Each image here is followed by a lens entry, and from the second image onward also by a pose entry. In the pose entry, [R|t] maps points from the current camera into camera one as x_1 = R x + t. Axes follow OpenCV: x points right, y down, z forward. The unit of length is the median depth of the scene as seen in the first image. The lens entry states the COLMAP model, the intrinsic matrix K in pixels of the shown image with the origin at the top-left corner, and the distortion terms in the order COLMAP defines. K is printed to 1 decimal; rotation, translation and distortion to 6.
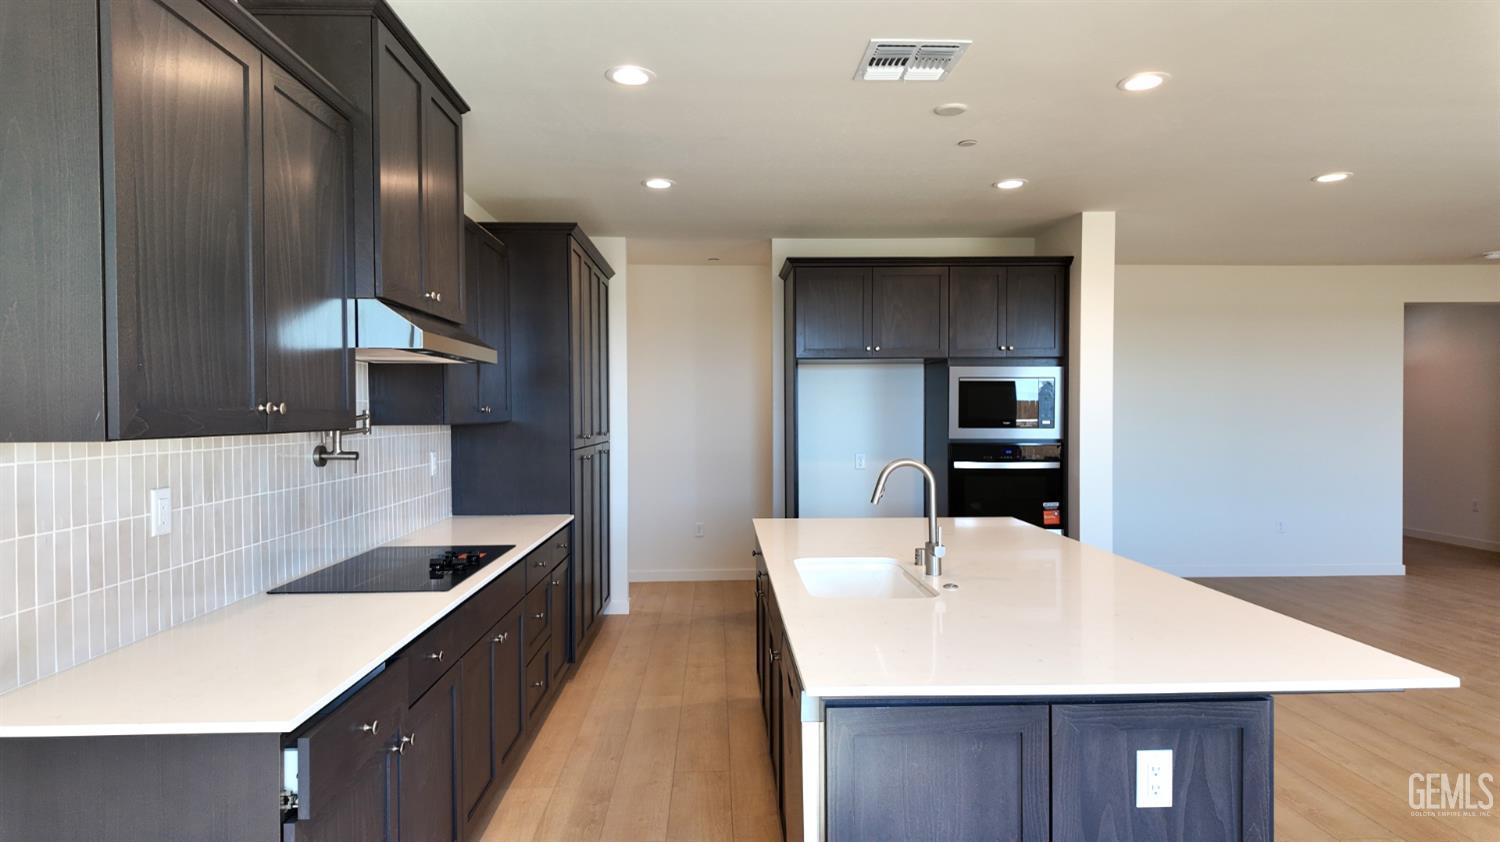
lens RADIAL K [[868.1, 0, 752.0], [0, 868.1, 425.1], [0, 0, 1]] dist [0.033351, -0.000357]
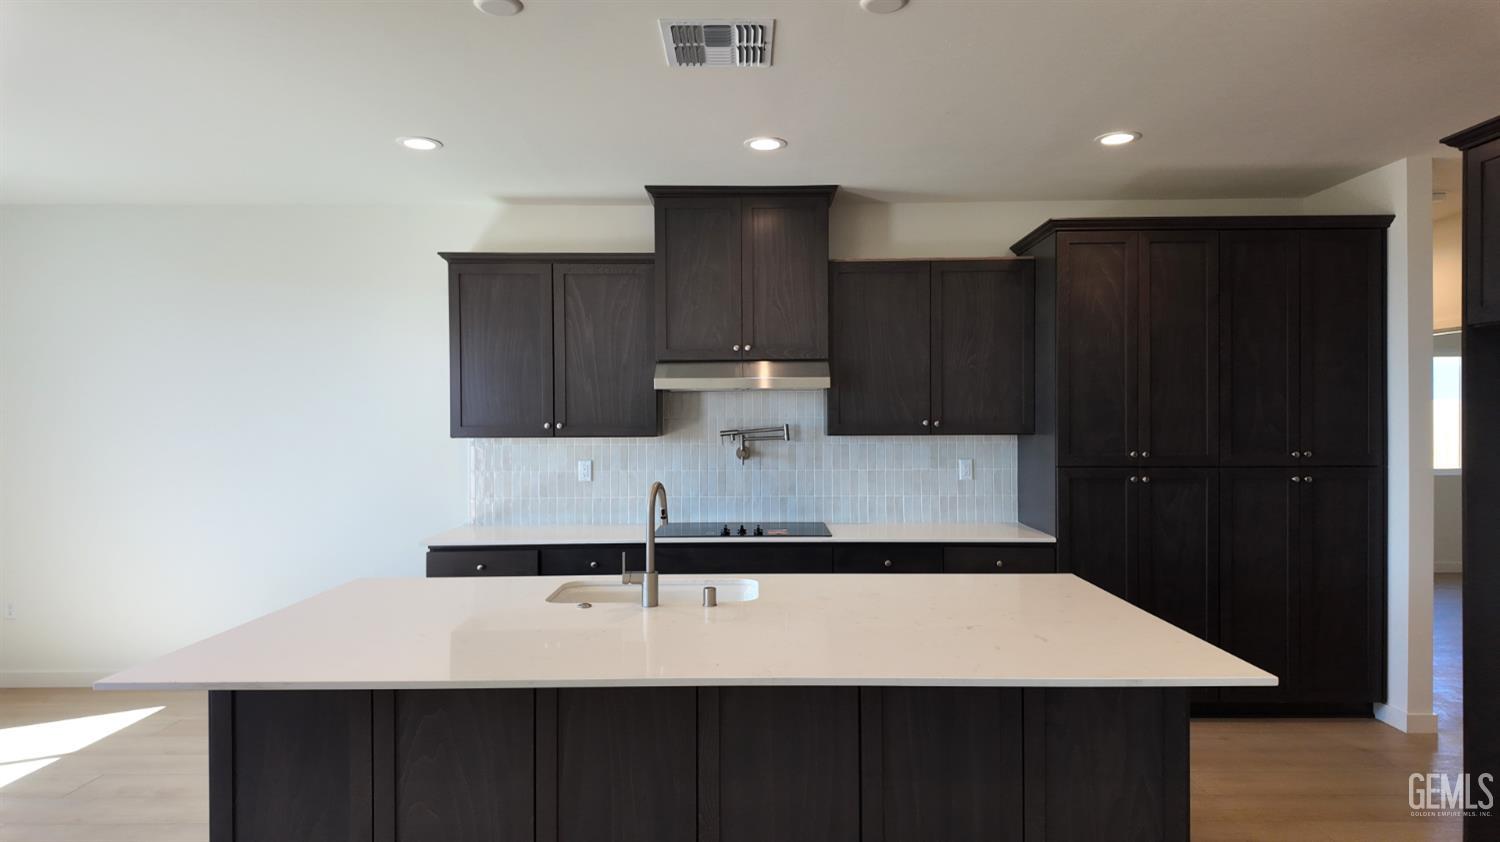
lens RADIAL K [[868.1, 0, 752.0], [0, 868.1, 425.1], [0, 0, 1]] dist [0.033351, -0.000357]
pose [[-0.047752, 0.020574, -0.998647, 1.431716], [-0.011085, 0.999715, 0.021126, -0.064454], [0.998798, 0.012078, -0.047510, 1.466902]]
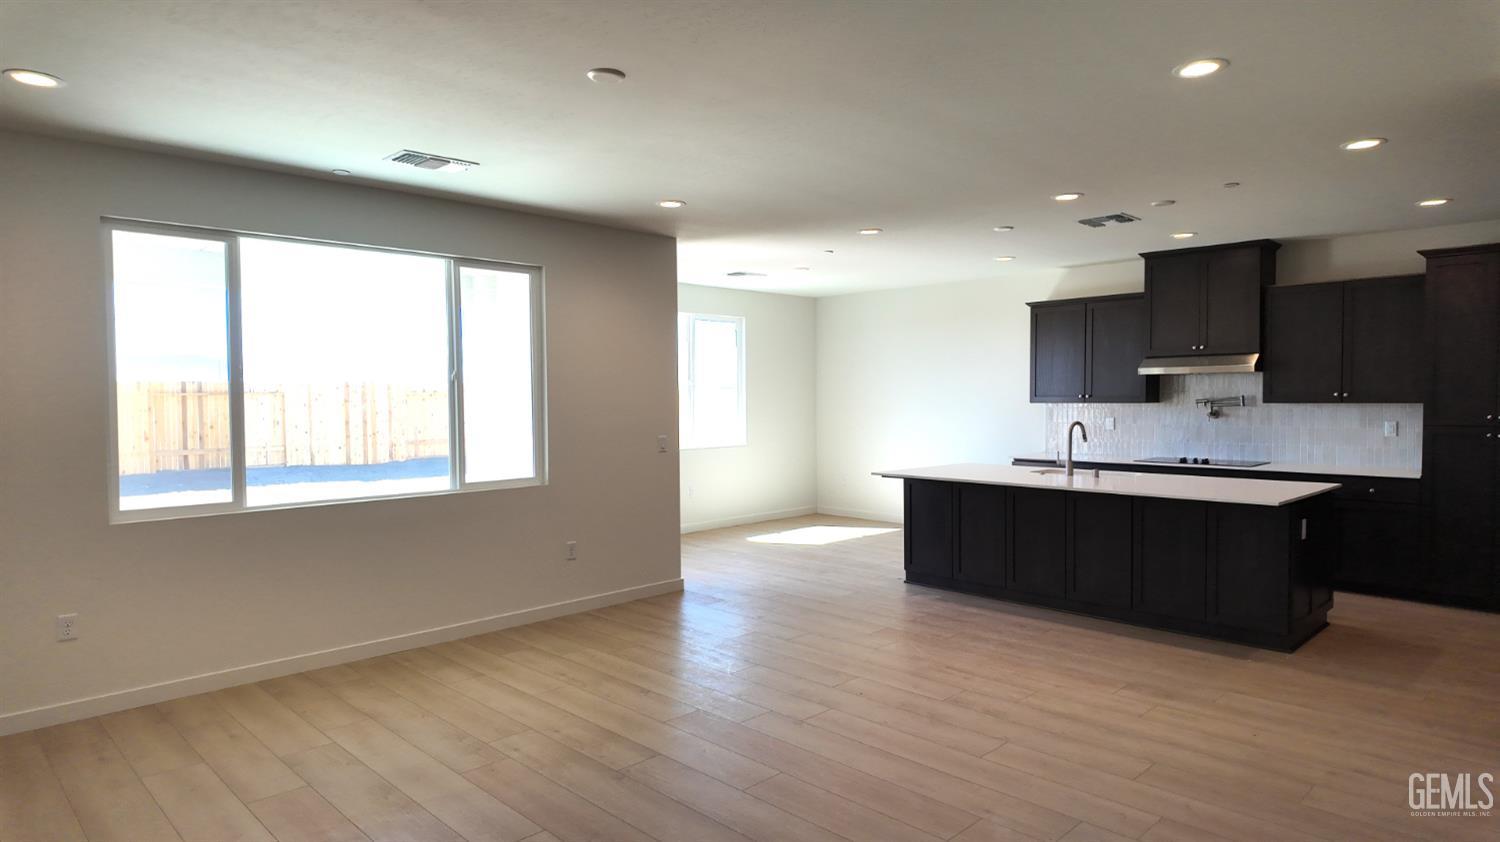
lens RADIAL K [[868.1, 0, 752.0], [0, 868.1, 425.1], [0, 0, 1]] dist [0.033351, -0.000357]
pose [[-0.744218, 0.036424, -0.666943, 2.877201], [0.001658, 0.998610, 0.052687, -0.088163], [0.667935, 0.038104, -0.743243, 2.695673]]
